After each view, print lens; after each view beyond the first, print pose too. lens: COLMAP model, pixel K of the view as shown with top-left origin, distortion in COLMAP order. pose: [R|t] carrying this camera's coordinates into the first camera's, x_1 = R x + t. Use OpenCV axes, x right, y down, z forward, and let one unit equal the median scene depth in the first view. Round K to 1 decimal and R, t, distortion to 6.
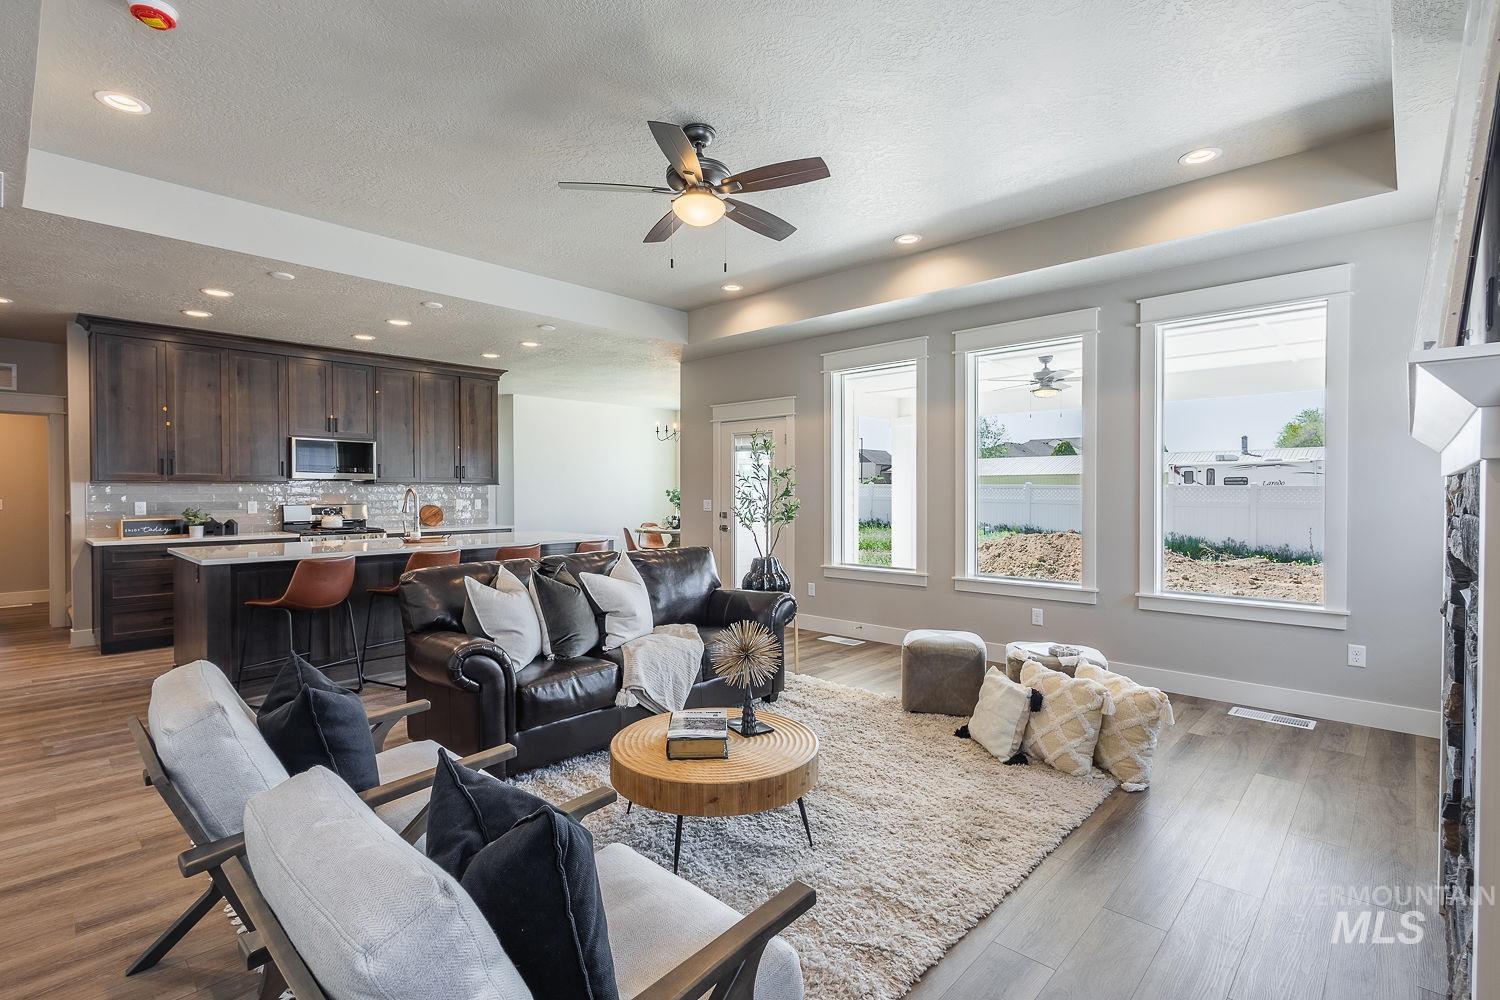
lens RADIAL K [[694.8, 0, 751.1], [0, 694.8, 501.6], [0, 0, 1]] dist [0.004610, -0.003059]
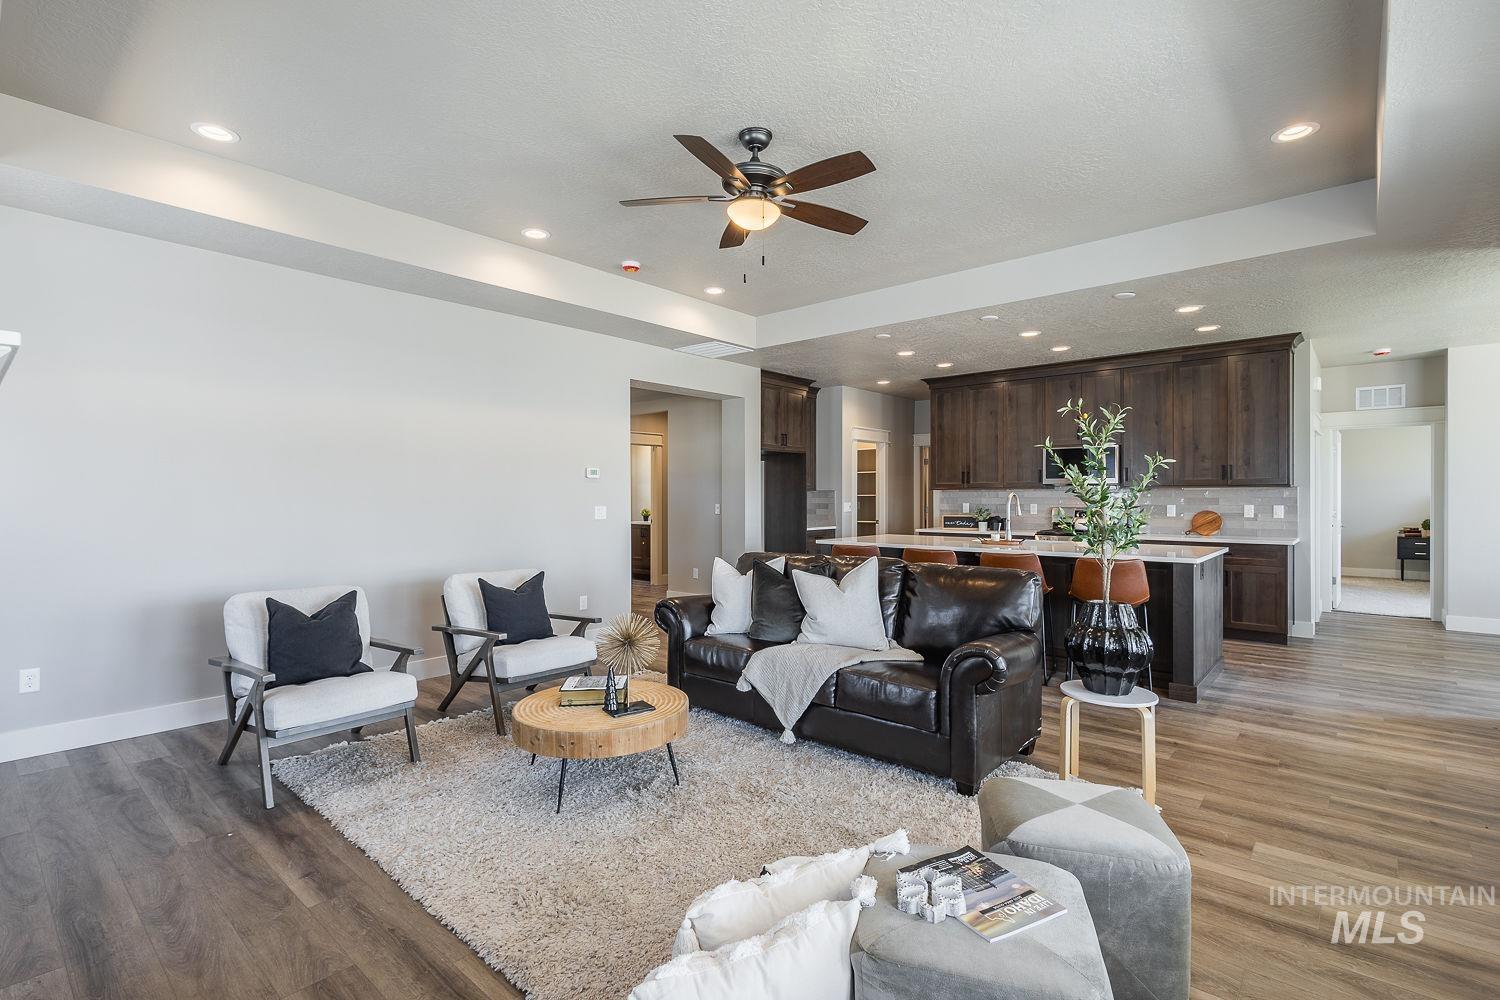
lens RADIAL K [[694.8, 0, 748.2], [0, 694.8, 497.7], [0, 0, 1]] dist [0.004610, -0.003059]
pose [[0.029523, 0.002249, -0.999562, 0.477808], [-0.012161, 0.999924, 0.001891, -0.007576], [0.999490, 0.012100, 0.029548, 0.498371]]
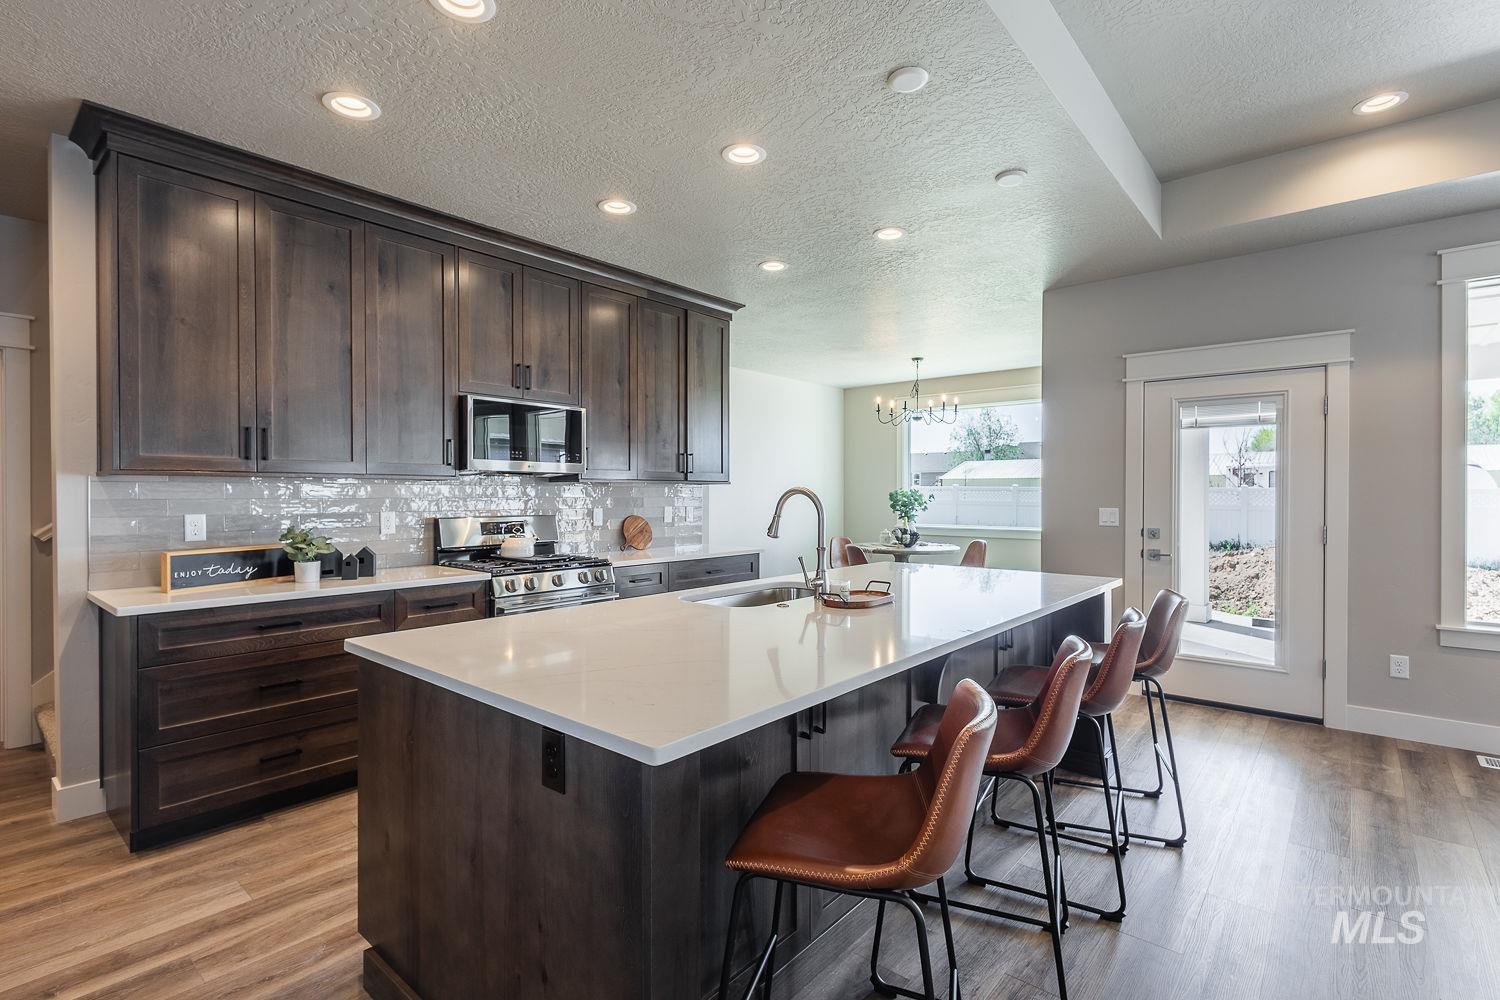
lens RADIAL K [[694.8, 0, 744.4], [0, 694.8, 501.5], [0, 0, 1]] dist [0.004610, -0.003059]
pose [[0.999166, 0.000566, 0.040838, -0.478305], [-0.000412, 0.999993, -0.003800, -0.006893], [-0.040840, 0.003780, 0.999159, 0.458425]]
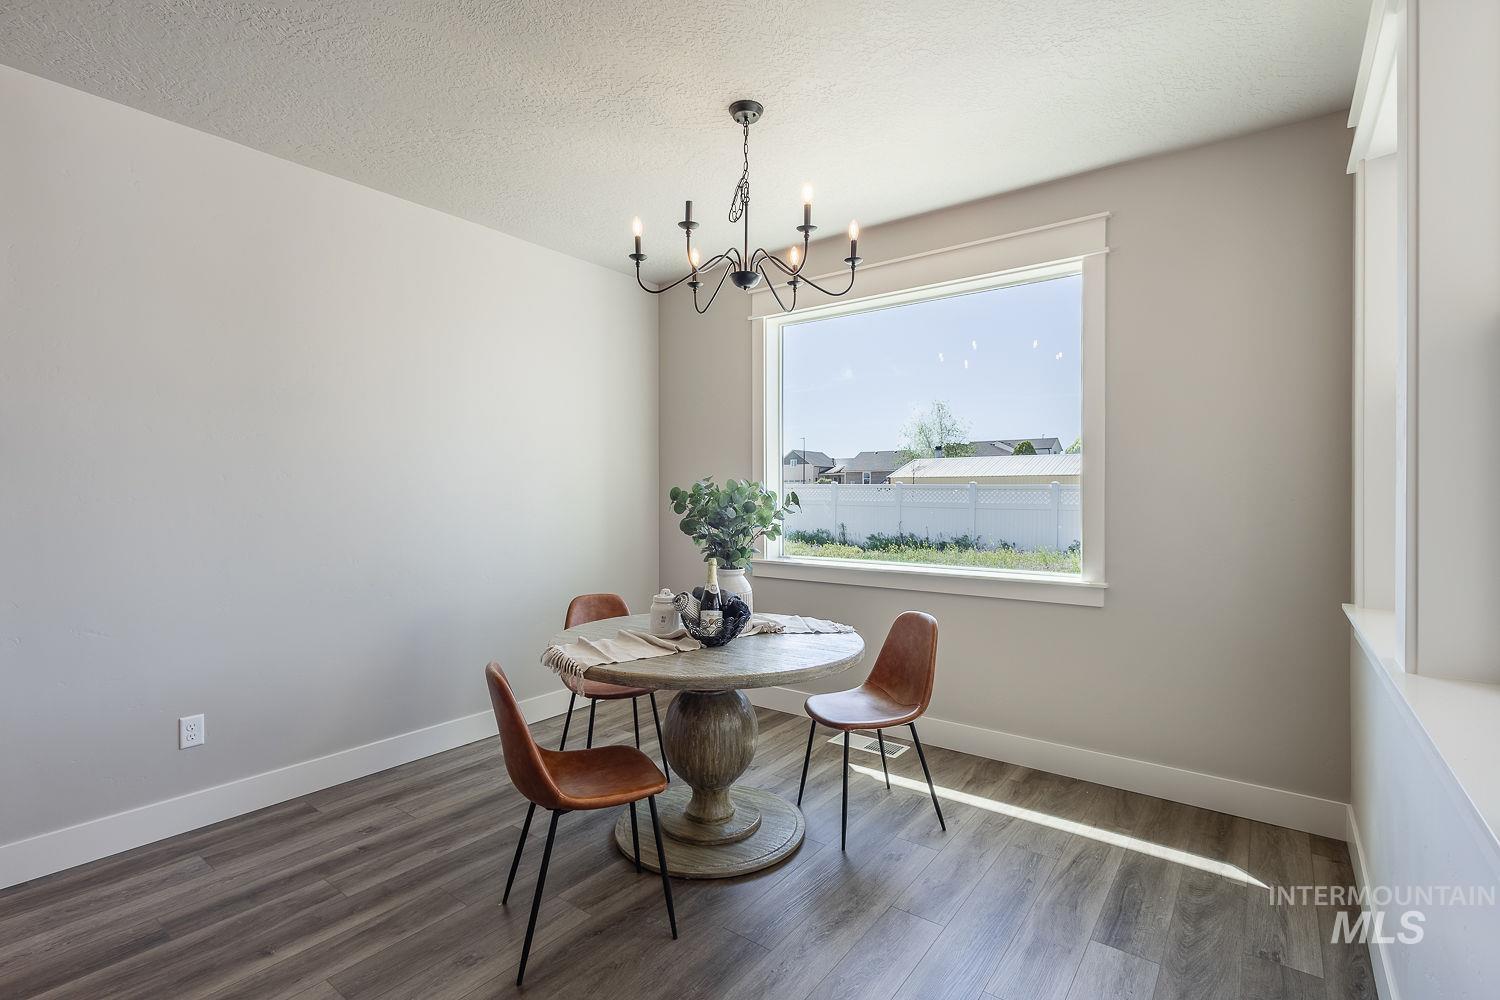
lens RADIAL K [[694.8, 0, 756.7], [0, 694.8, 497.0], [0, 0, 1]] dist [0.004610, -0.003059]
pose [[0.992624, 0.002633, 0.121203, -0.193274], [-0.001452, 0.999951, -0.009832, -0.017075], [-0.121223, 0.009584, 0.992579, 1.179608]]
